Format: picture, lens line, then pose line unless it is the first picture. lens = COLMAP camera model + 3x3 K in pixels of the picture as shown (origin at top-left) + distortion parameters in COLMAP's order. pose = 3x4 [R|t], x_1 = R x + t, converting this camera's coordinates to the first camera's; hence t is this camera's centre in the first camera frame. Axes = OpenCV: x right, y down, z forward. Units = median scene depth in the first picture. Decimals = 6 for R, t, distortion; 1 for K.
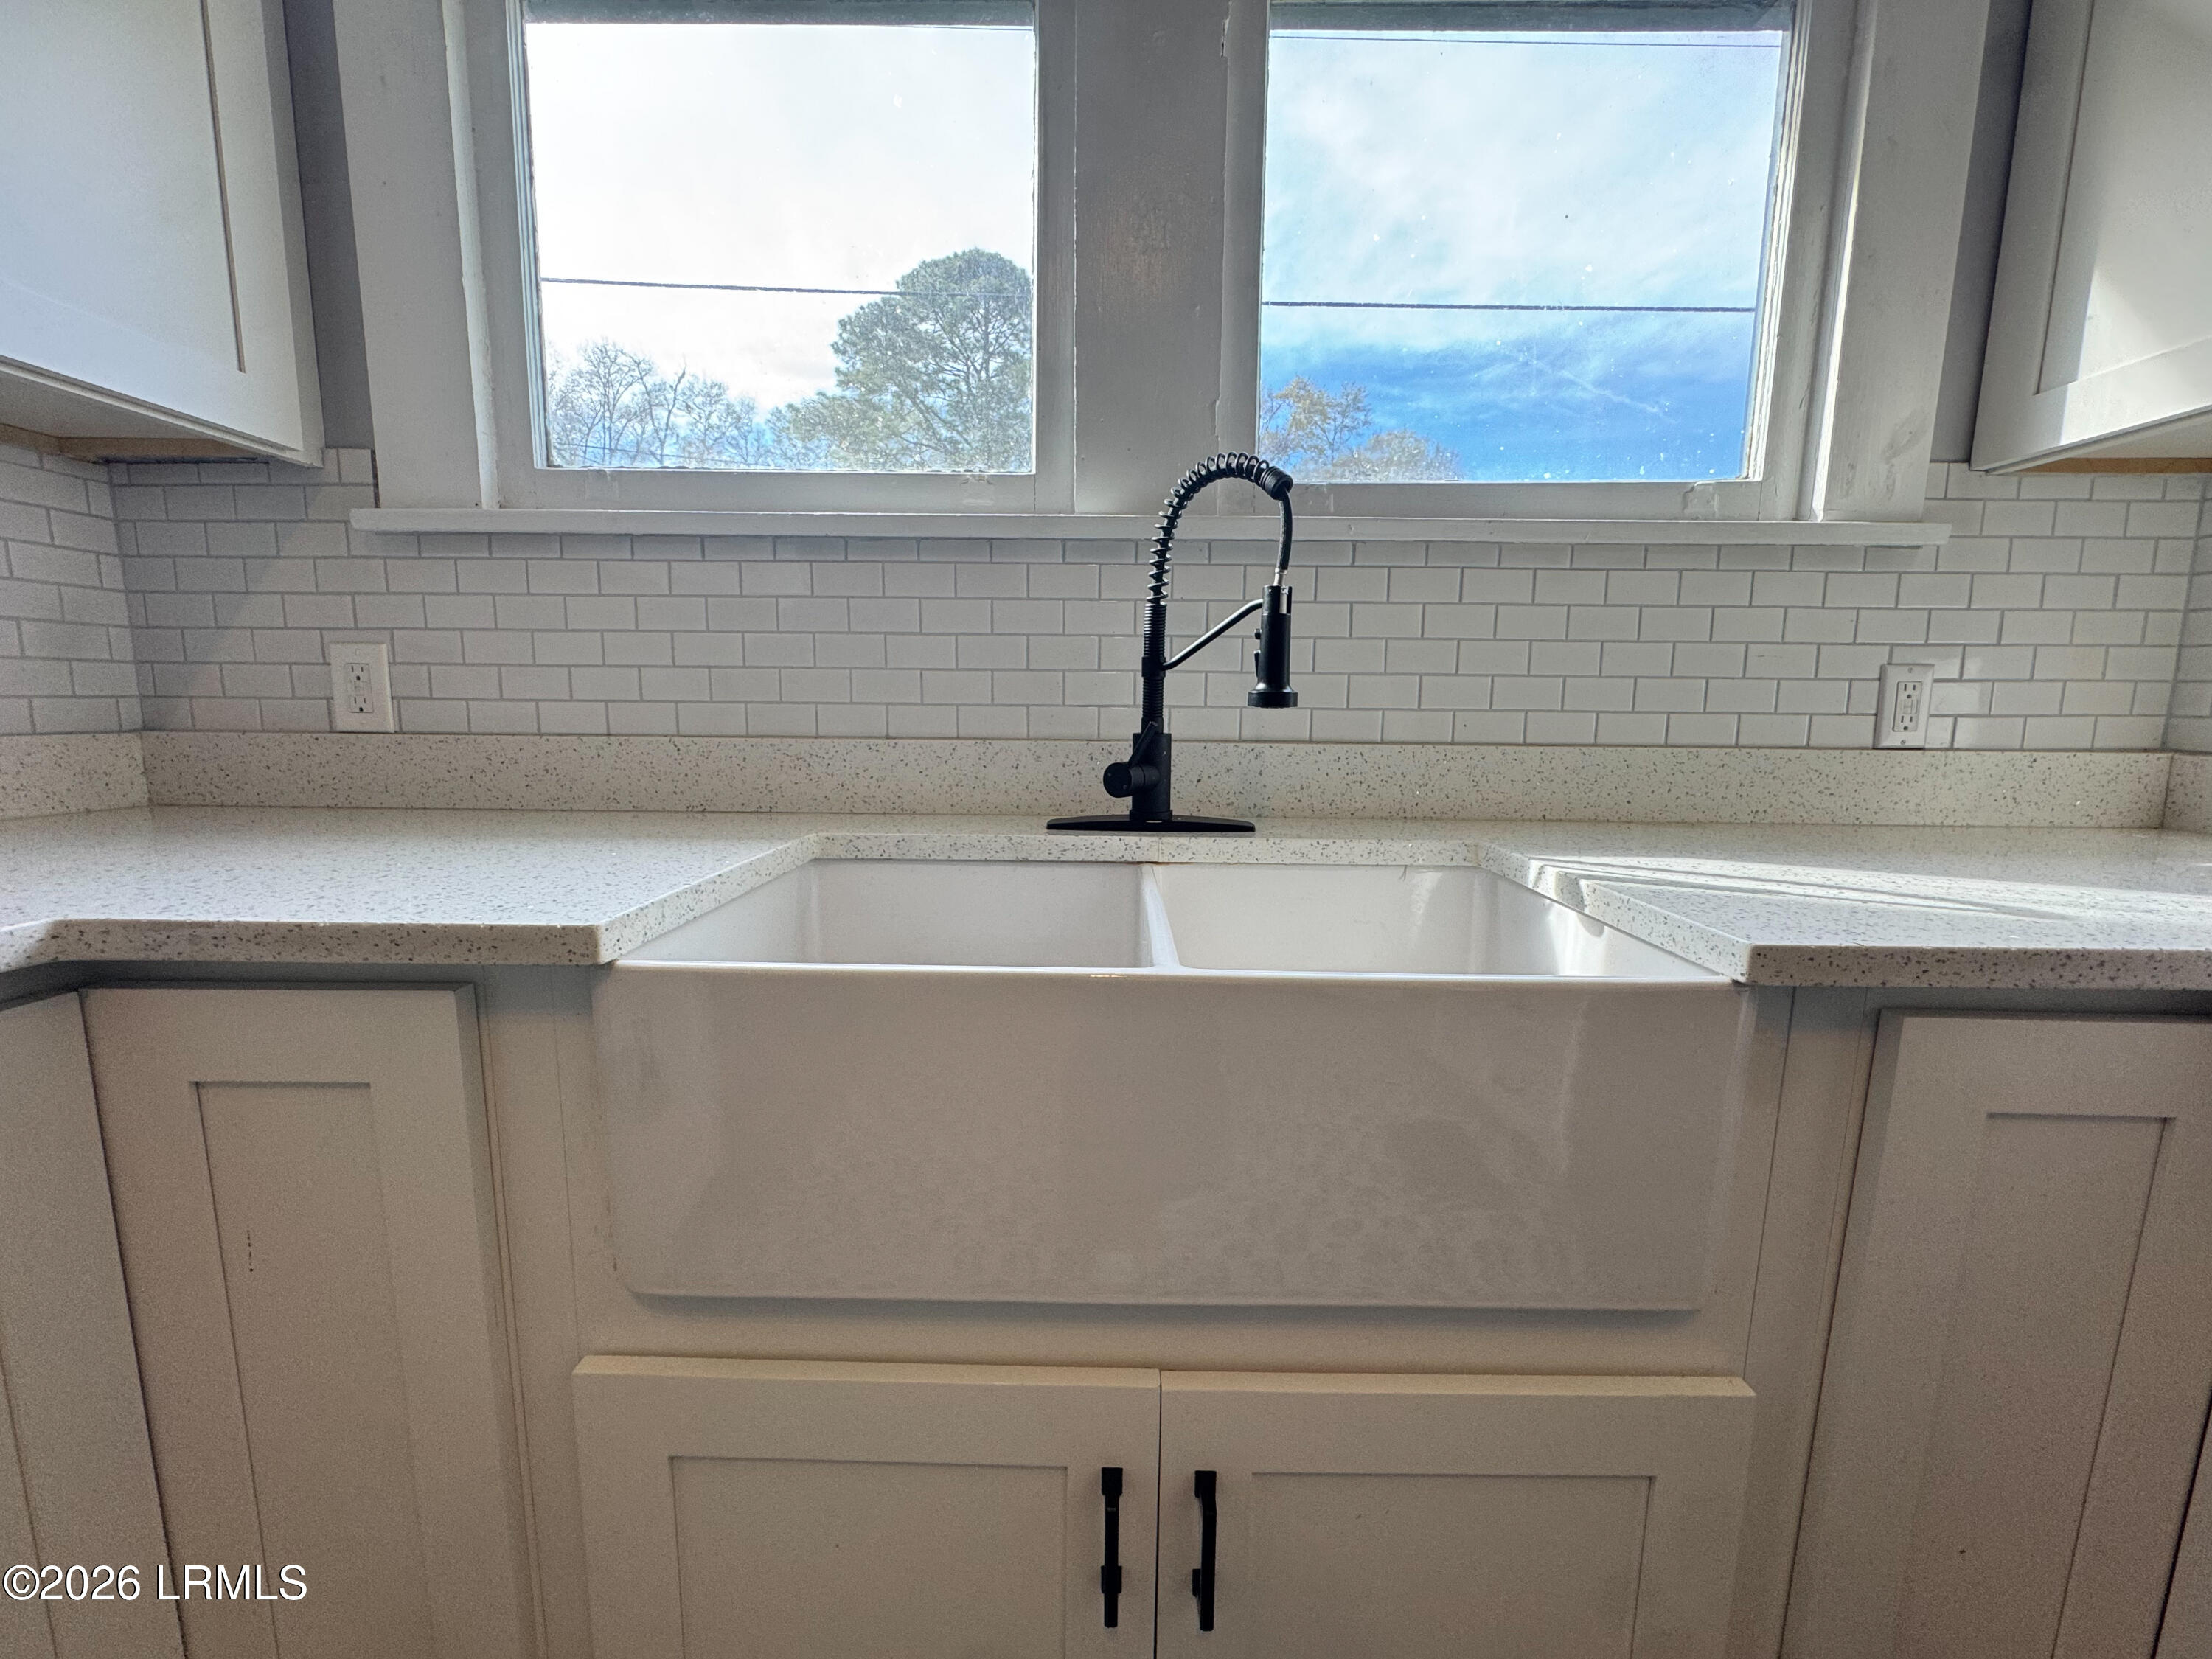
lens RADIAL K [[881.7, 0, 1108.1], [0, 881.7, 830.4], [0, 0, 1]] dist [-0.004002, 0.000435]
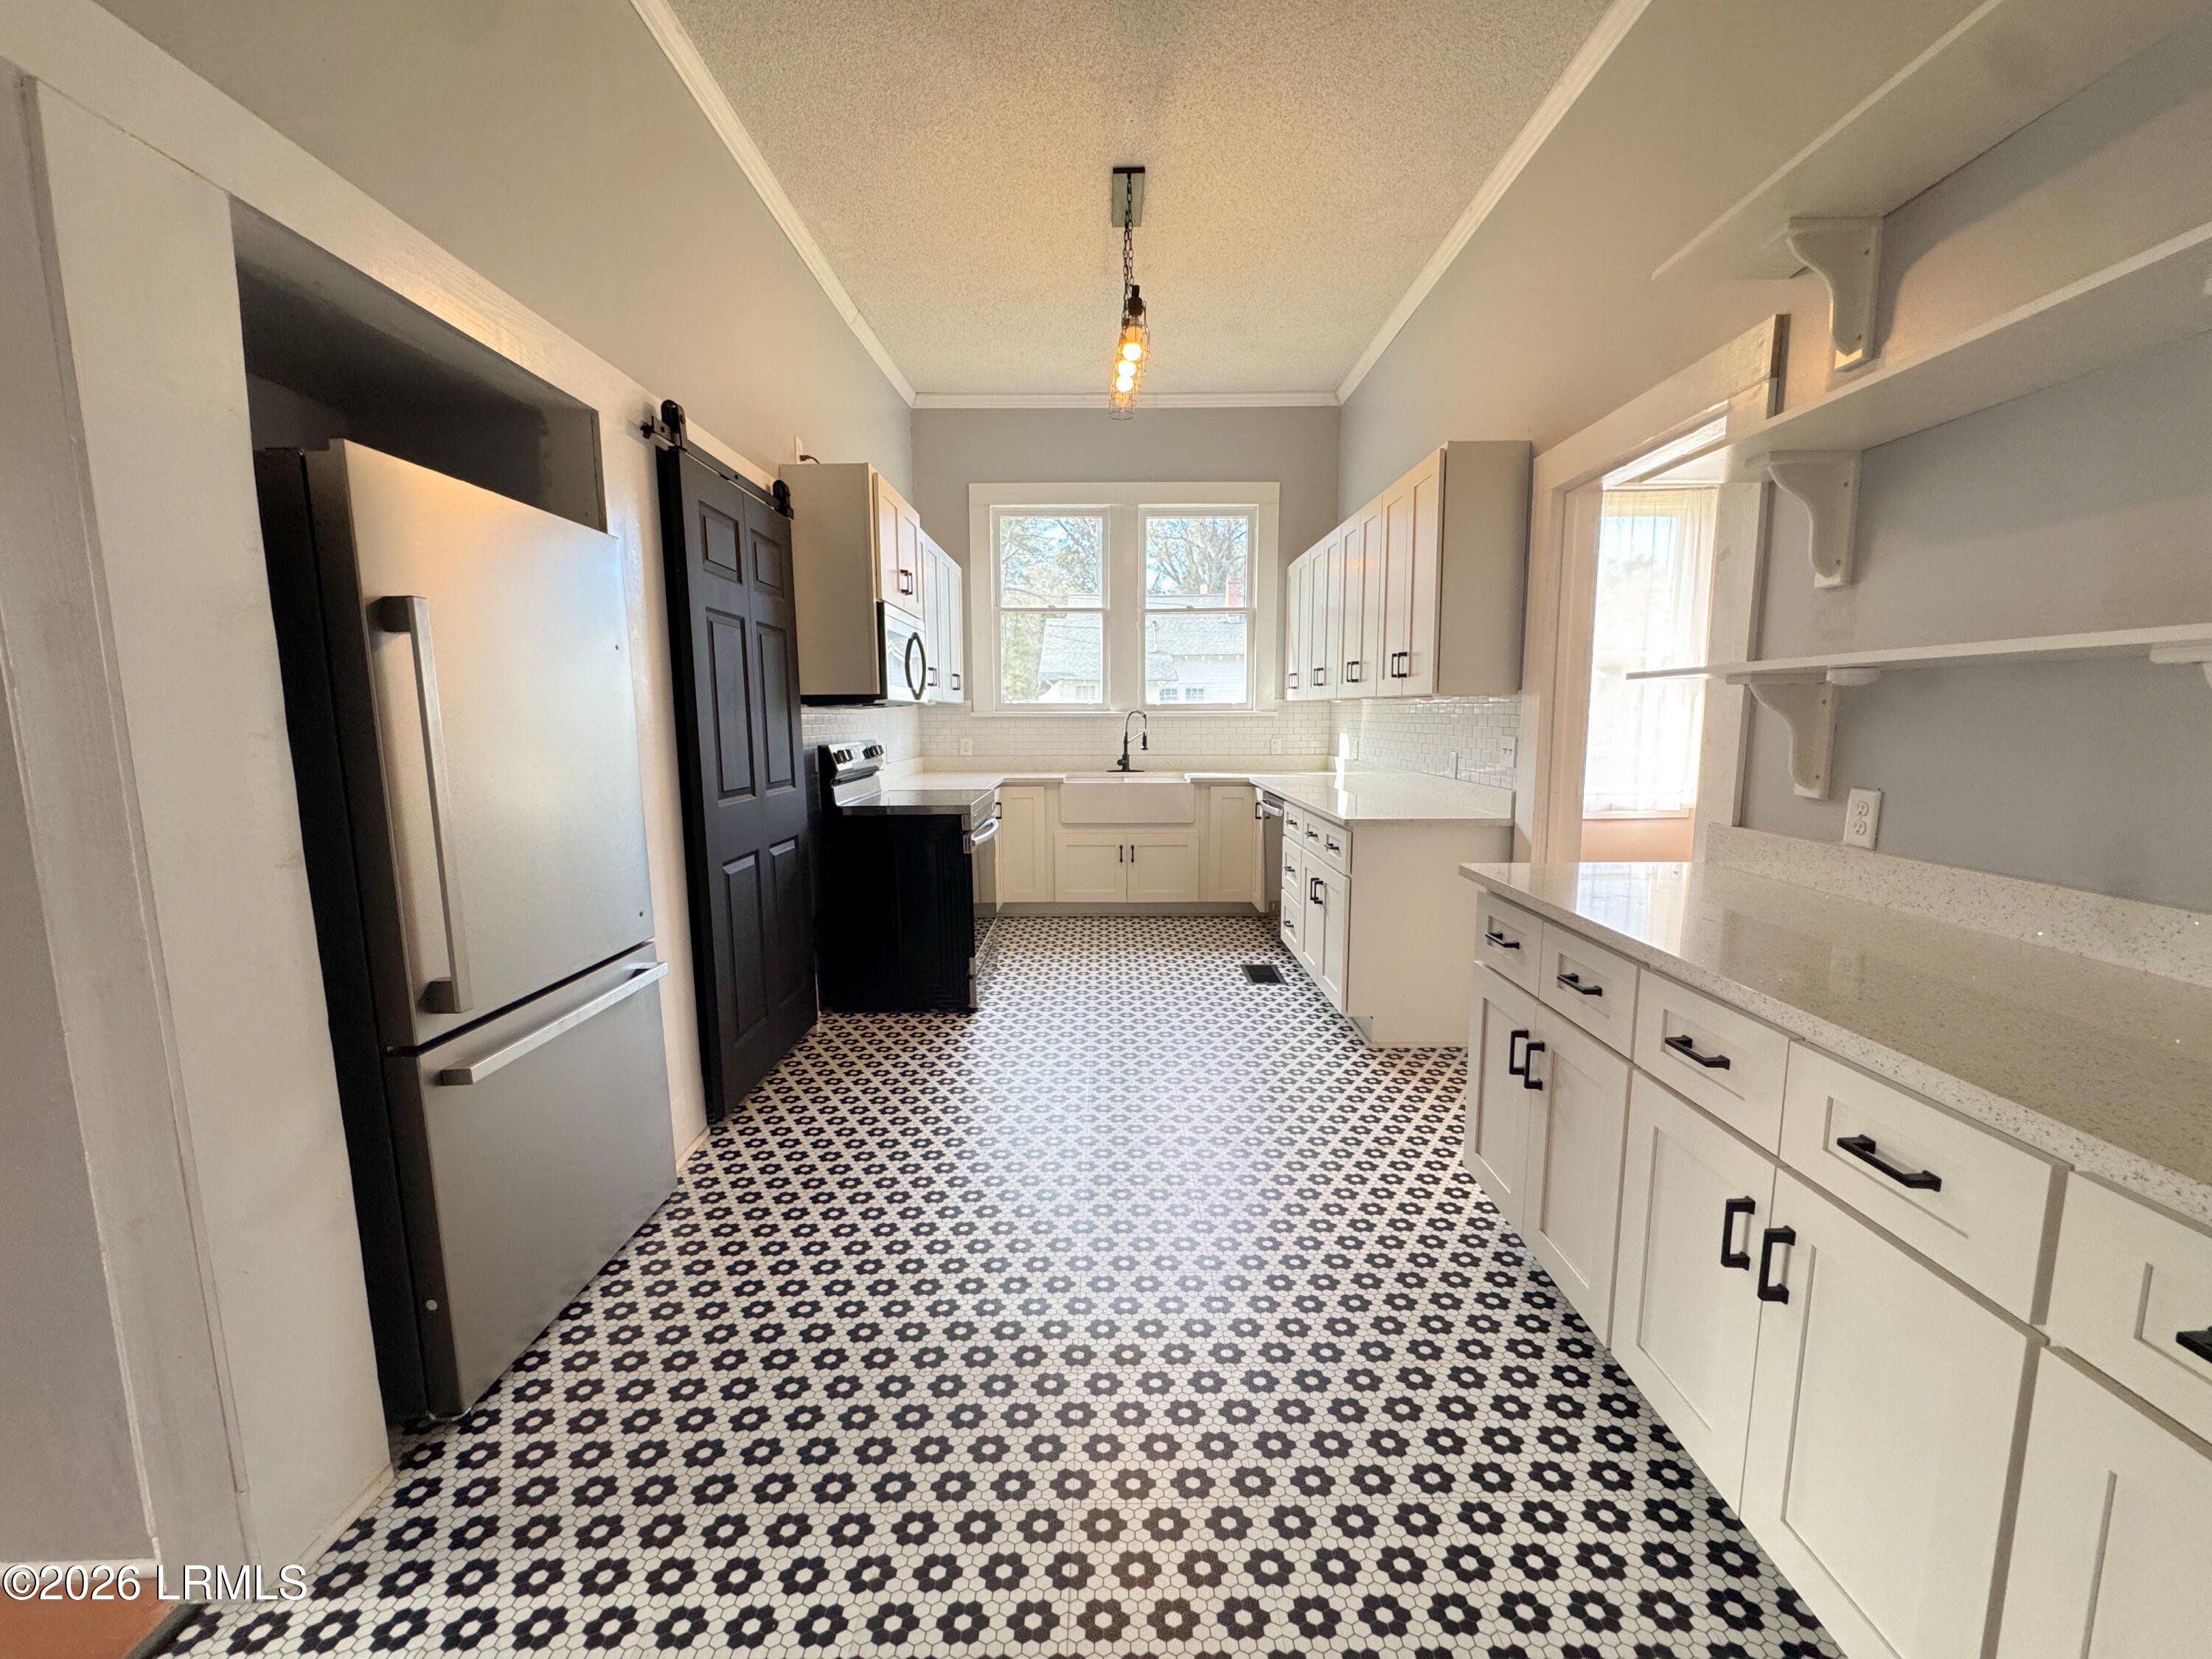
lens RADIAL K [[881.7, 0, 1113.2], [0, 881.7, 833.7], [0, 0, 1]] dist [-0.004002, 0.000435]
pose [[0.999707, -0.016135, 0.018032, -0.137204], [0.016195, 0.999864, -0.003169, 0.410426], [-0.017979, 0.003460, 0.999832, -4.575343]]
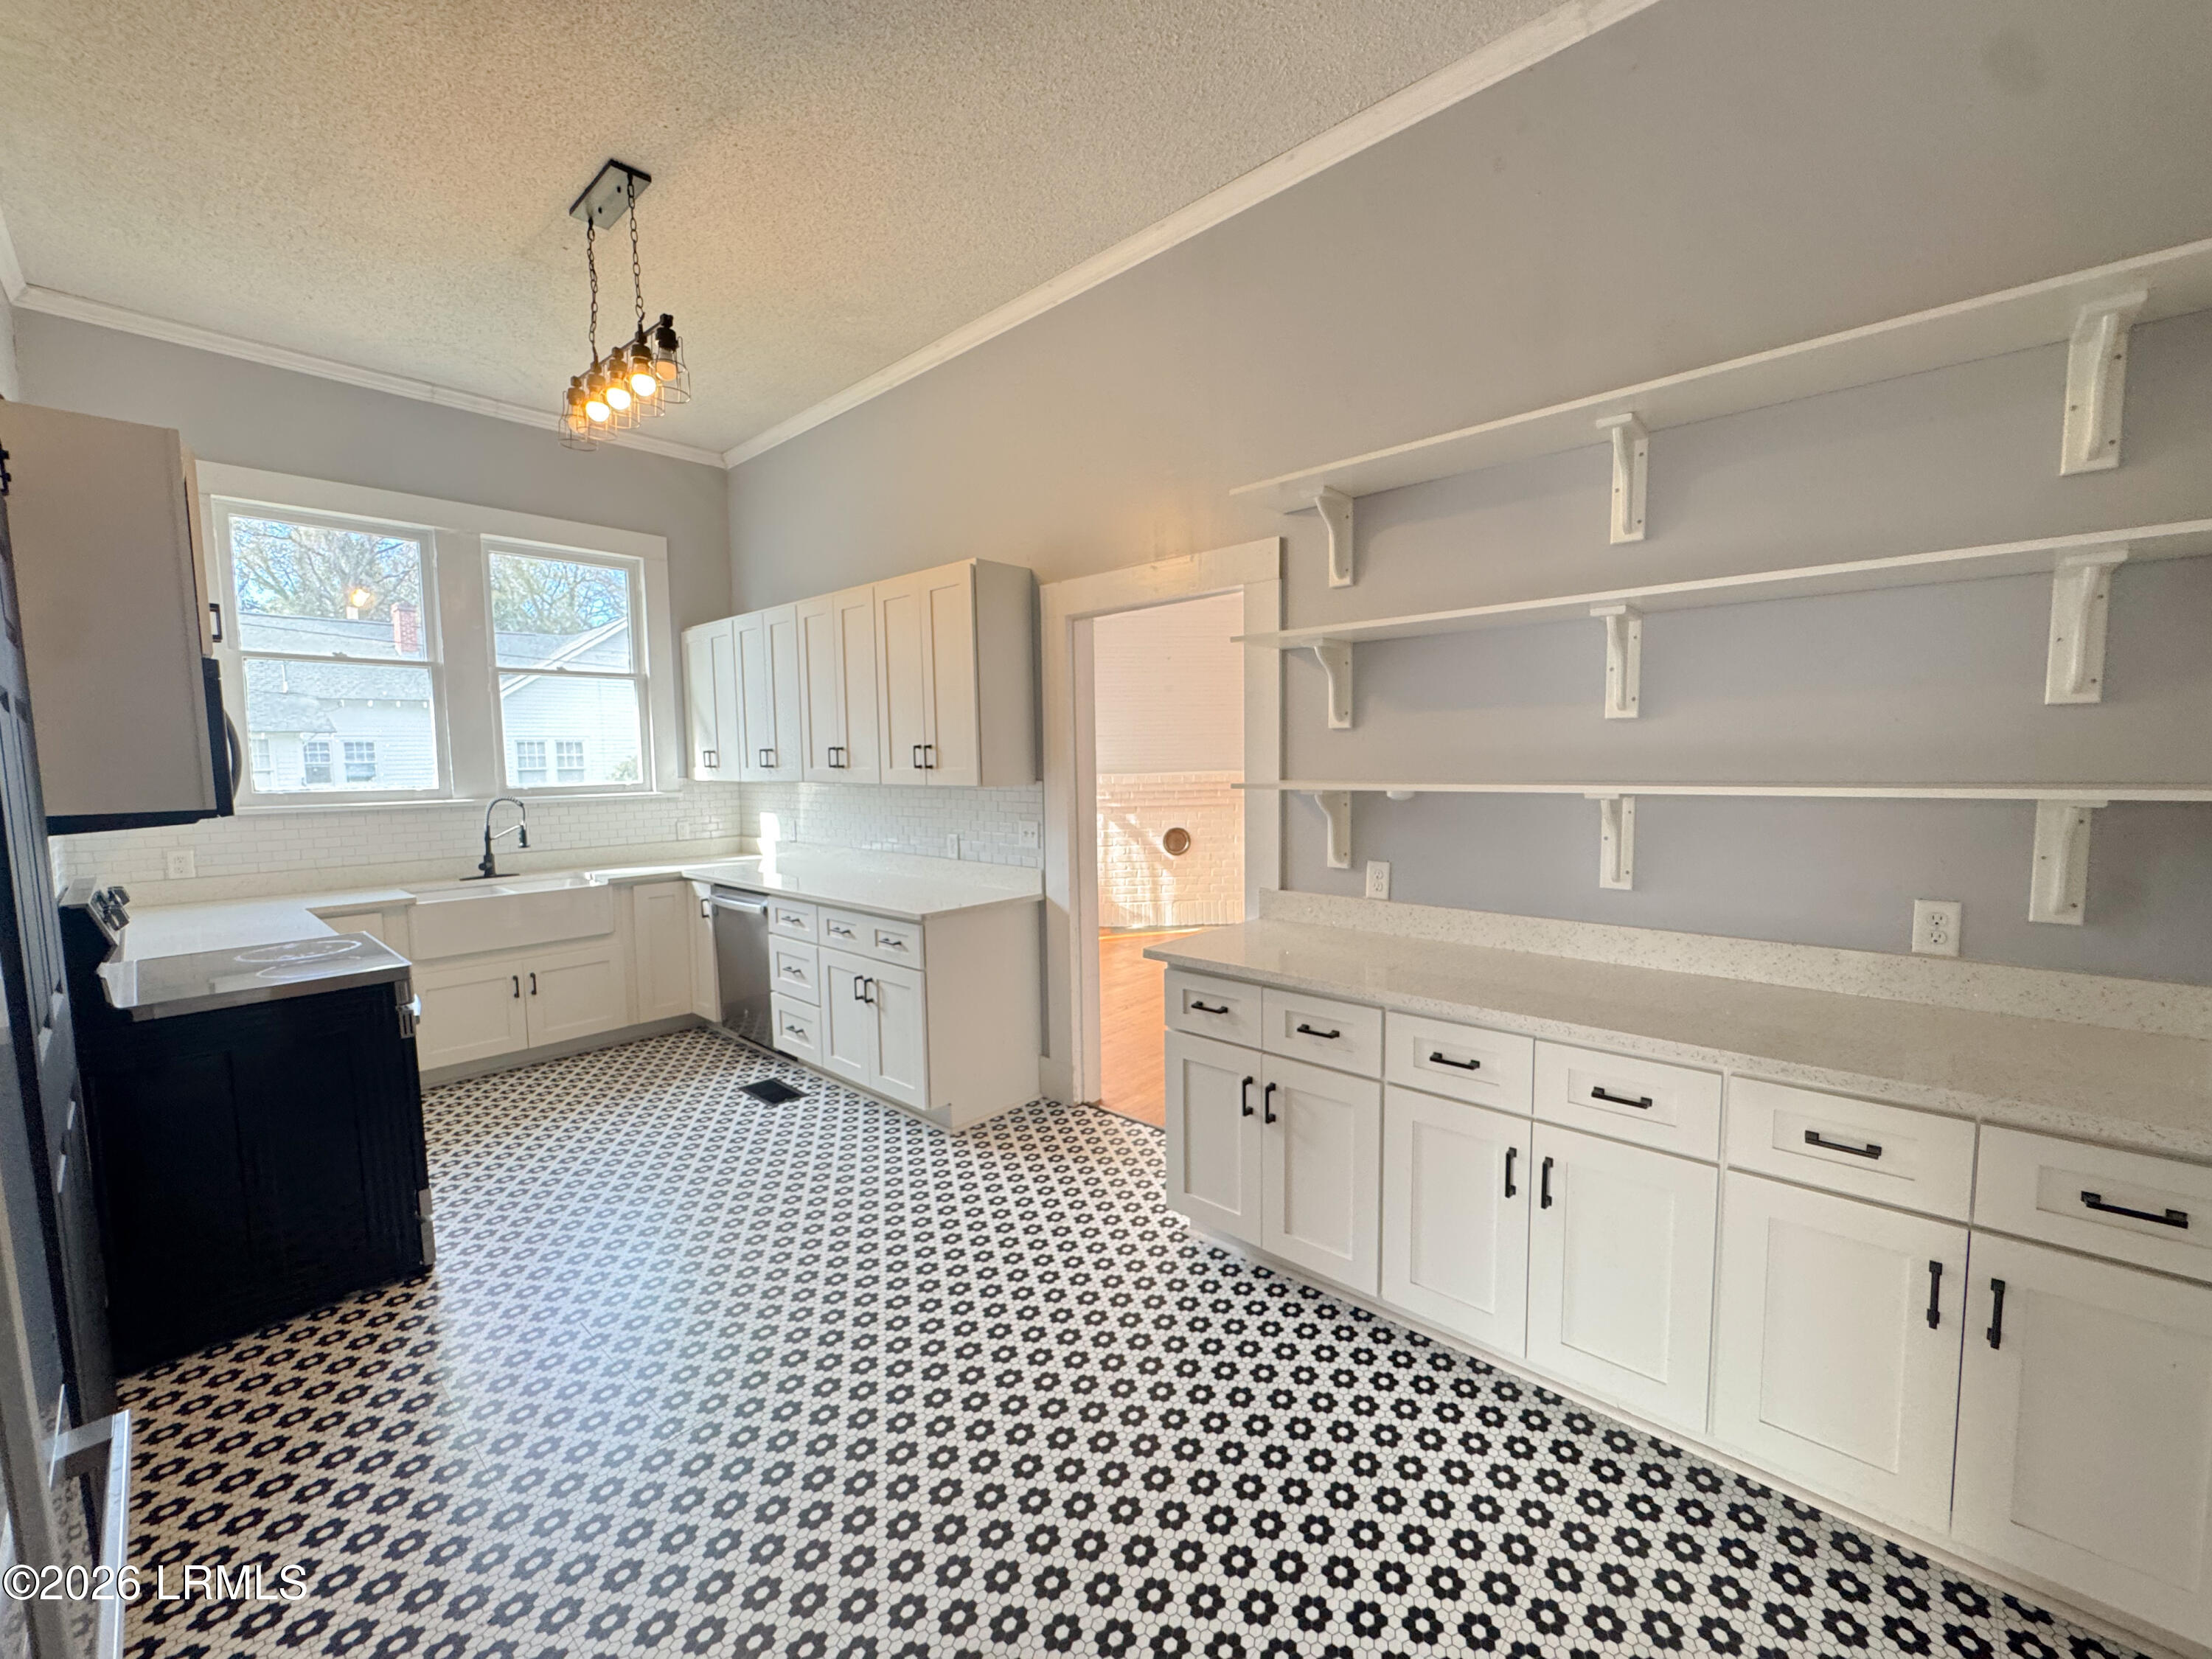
lens RADIAL K [[881.7, 0, 1110.6], [0, 881.7, 835.5], [0, 0, 1]] dist [-0.004002, 0.000435]
pose [[0.659578, -0.085405, 0.746768, -1.137170], [0.124558, 0.992206, 0.003459, 0.155134], [-0.741243, 0.090734, 0.665076, -4.053828]]
